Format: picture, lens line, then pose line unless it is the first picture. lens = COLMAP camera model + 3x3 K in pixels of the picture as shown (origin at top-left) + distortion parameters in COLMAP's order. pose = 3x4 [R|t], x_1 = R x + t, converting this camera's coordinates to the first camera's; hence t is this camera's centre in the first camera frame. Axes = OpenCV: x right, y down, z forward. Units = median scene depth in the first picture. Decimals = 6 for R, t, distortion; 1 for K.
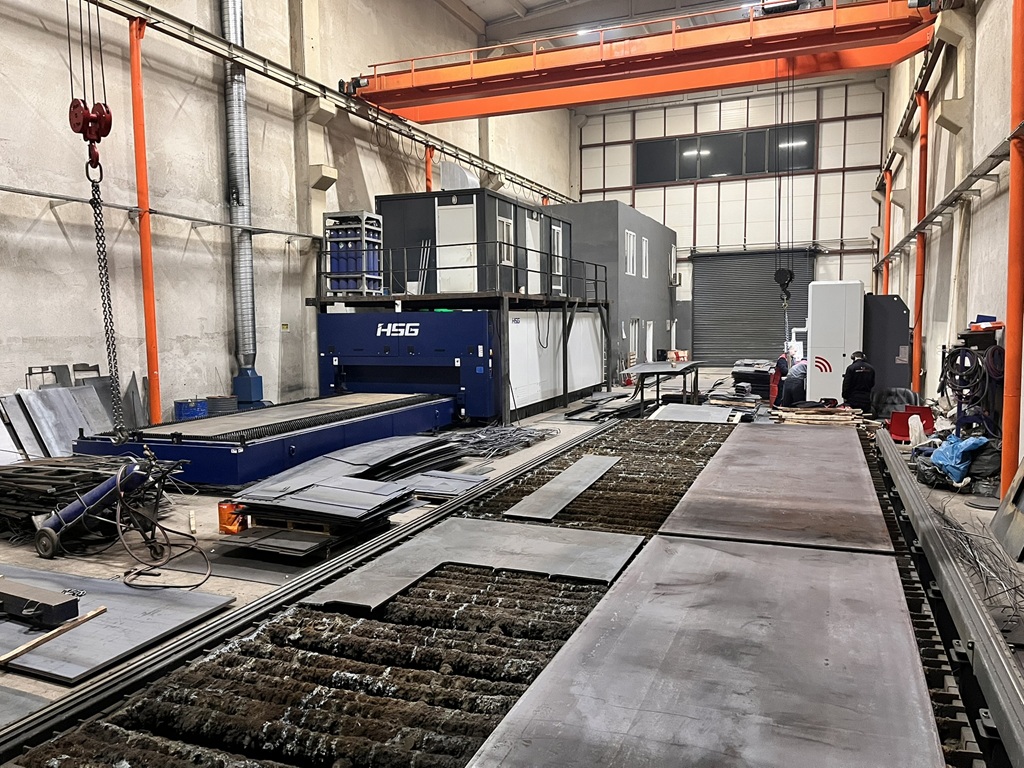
lens RADIAL K [[781.5, 0, 517.0], [0, 781.5, 383.9], [0, 0, 1]] dist [0.008458, -0.001677]
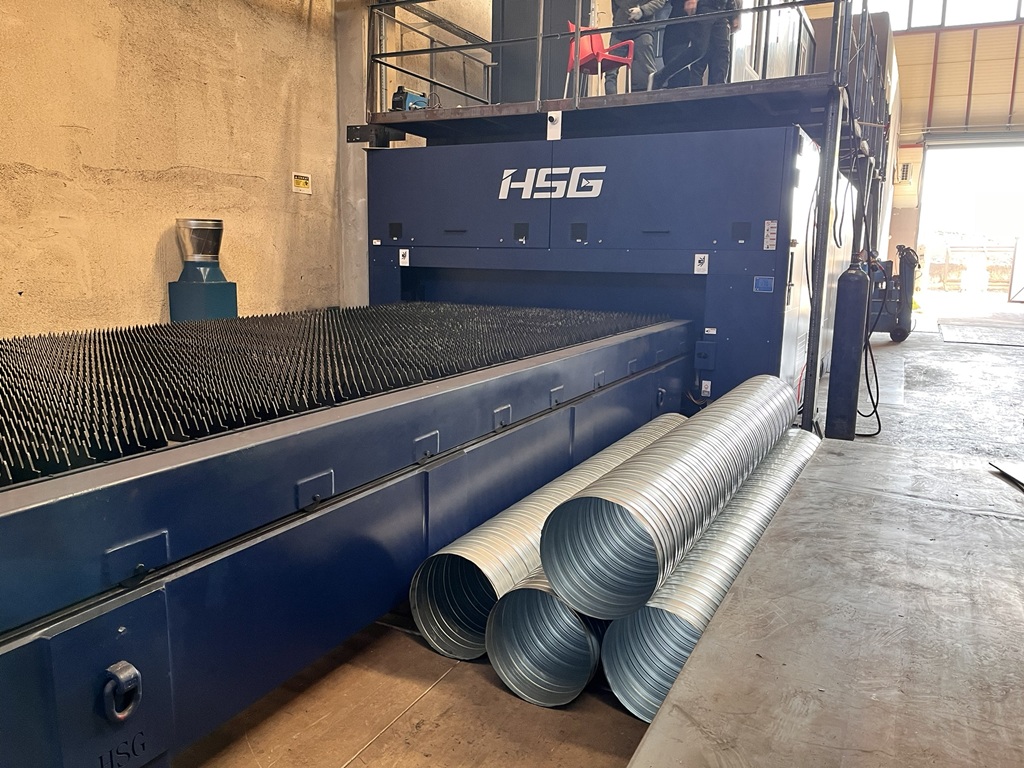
lens RADIAL K [[781.5, 0, 509.4], [0, 781.5, 386.1], [0, 0, 1]] dist [0.008458, -0.001677]
pose [[0.993323, 0.047951, -0.104930, -0.125215], [-0.039159, 0.995670, 0.084310, 0.004556], [0.108518, -0.079638, 0.990899, 0.574318]]
